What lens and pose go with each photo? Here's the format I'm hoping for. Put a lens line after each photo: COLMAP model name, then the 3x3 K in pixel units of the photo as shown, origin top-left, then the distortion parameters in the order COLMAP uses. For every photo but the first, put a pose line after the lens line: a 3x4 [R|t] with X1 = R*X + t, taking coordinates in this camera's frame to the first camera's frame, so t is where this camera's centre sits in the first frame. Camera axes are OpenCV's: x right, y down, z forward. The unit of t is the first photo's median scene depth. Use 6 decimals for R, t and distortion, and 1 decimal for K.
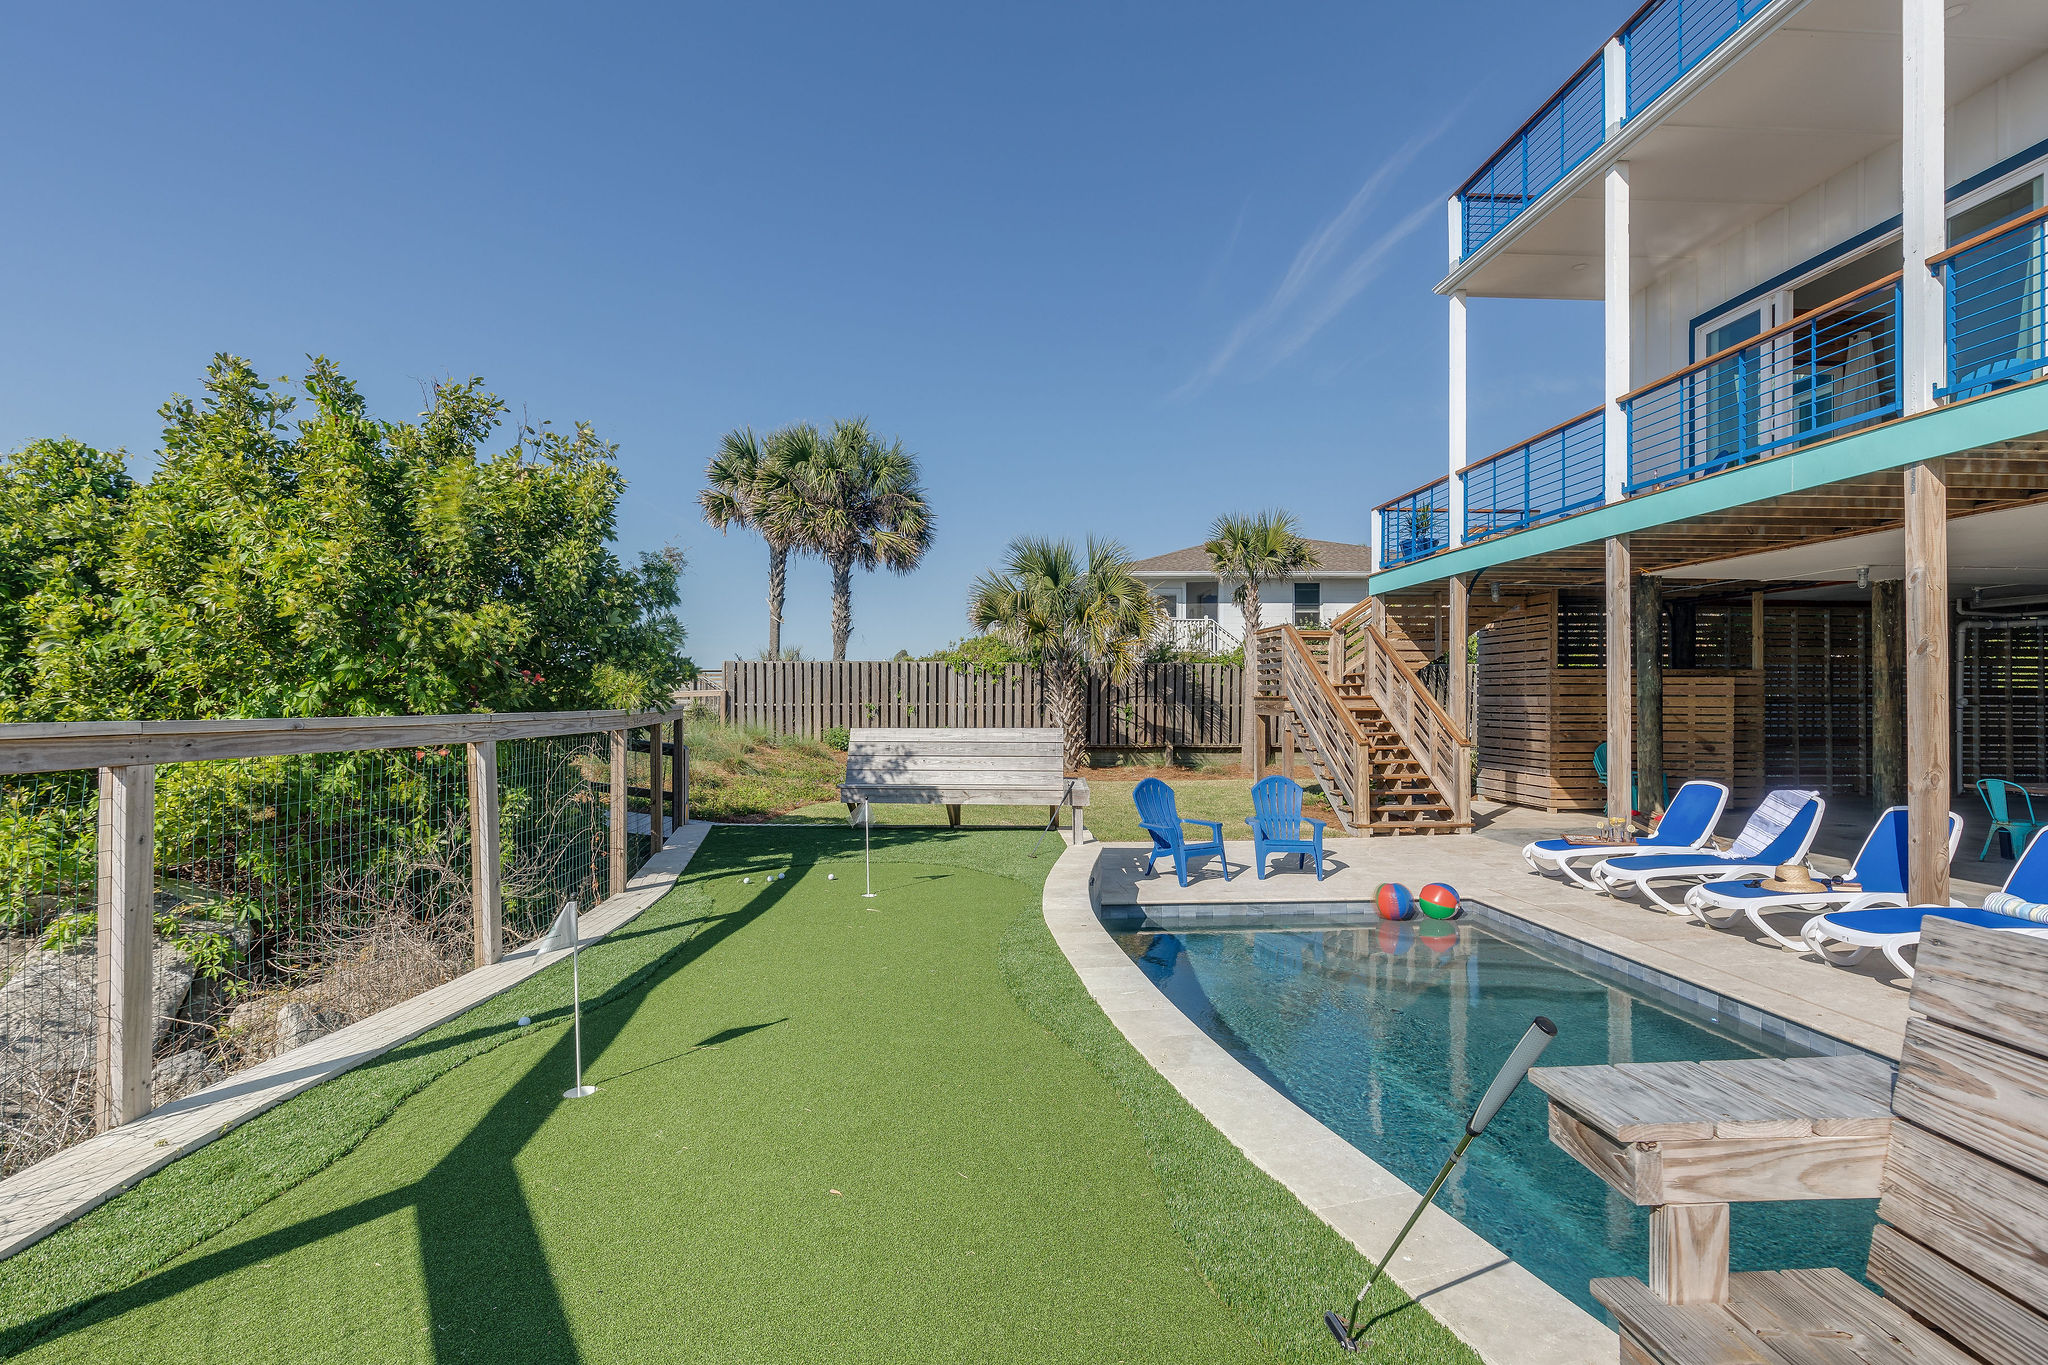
lens RADIAL K [[936.9, 0, 986.4], [0, 936.9, 689.2], [0, 0, 1]] dist [0.015638, -0.003147]
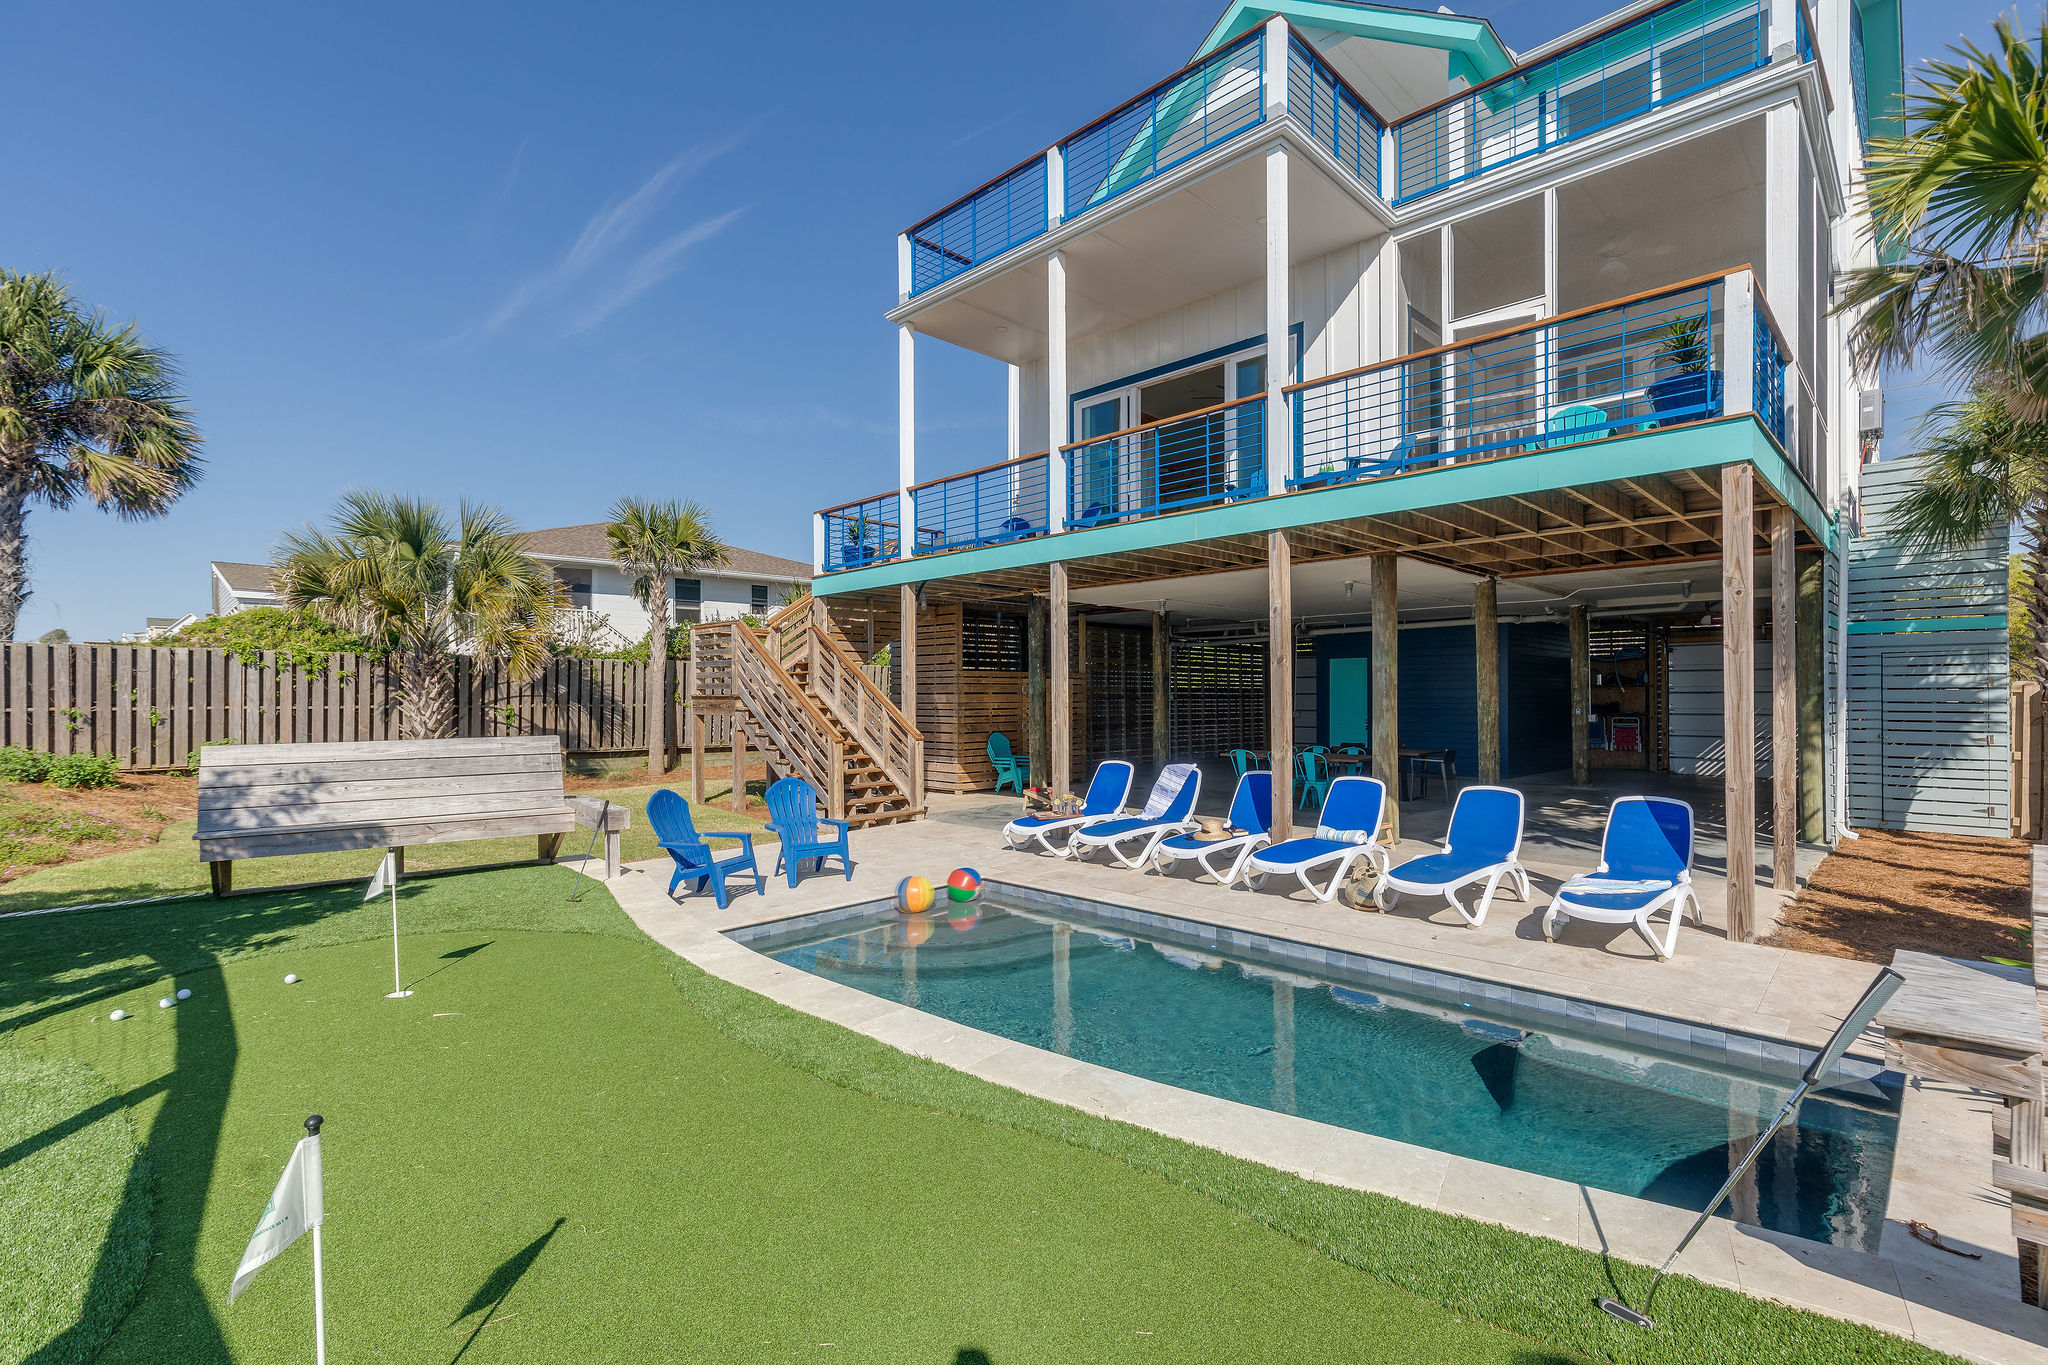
lens RADIAL K [[936.9, 0, 1011.0], [0, 936.9, 689.0], [0, 0, 1]] dist [0.015638, -0.003147]
pose [[0.748544, 0.000593, 0.663085, -0.125196], [-0.001514, 0.999999, 0.000815, 0.000045], [-0.663083, -0.001614, 0.748544, 0.104599]]
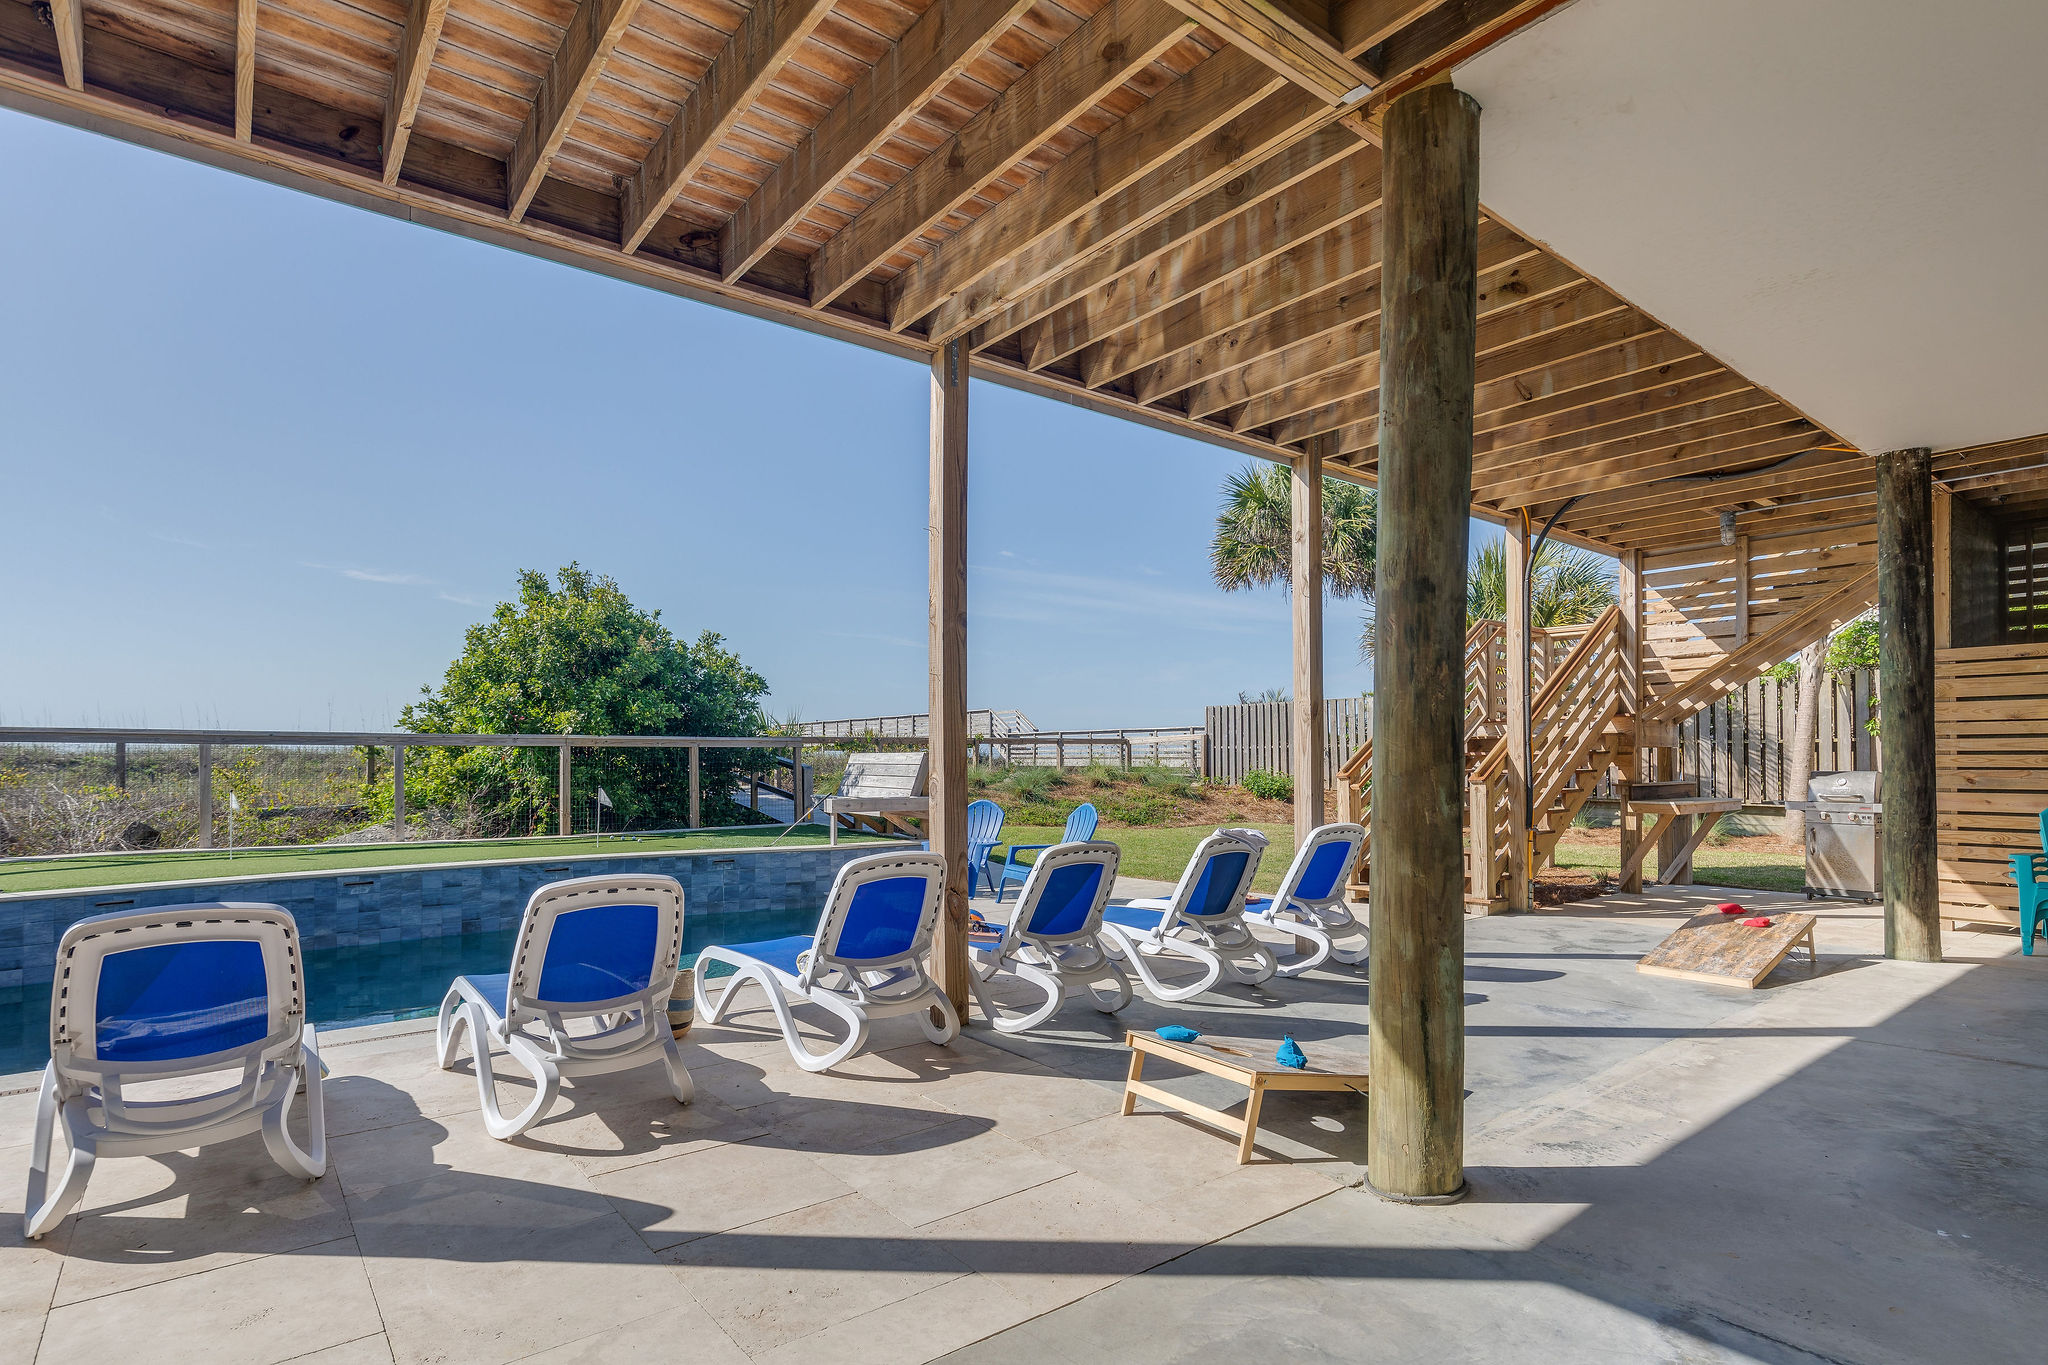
lens RADIAL K [[990.7, 0, 945.7], [0, 990.7, 759.5], [0, 0, 1]] dist [-0.001986, 0.000127]
pose [[0.552940, -0.000931, -0.833220, 0.839482], [0.010120, 0.999933, 0.005599, 0.034285], [0.833159, -0.011528, 0.552913, 0.260052]]
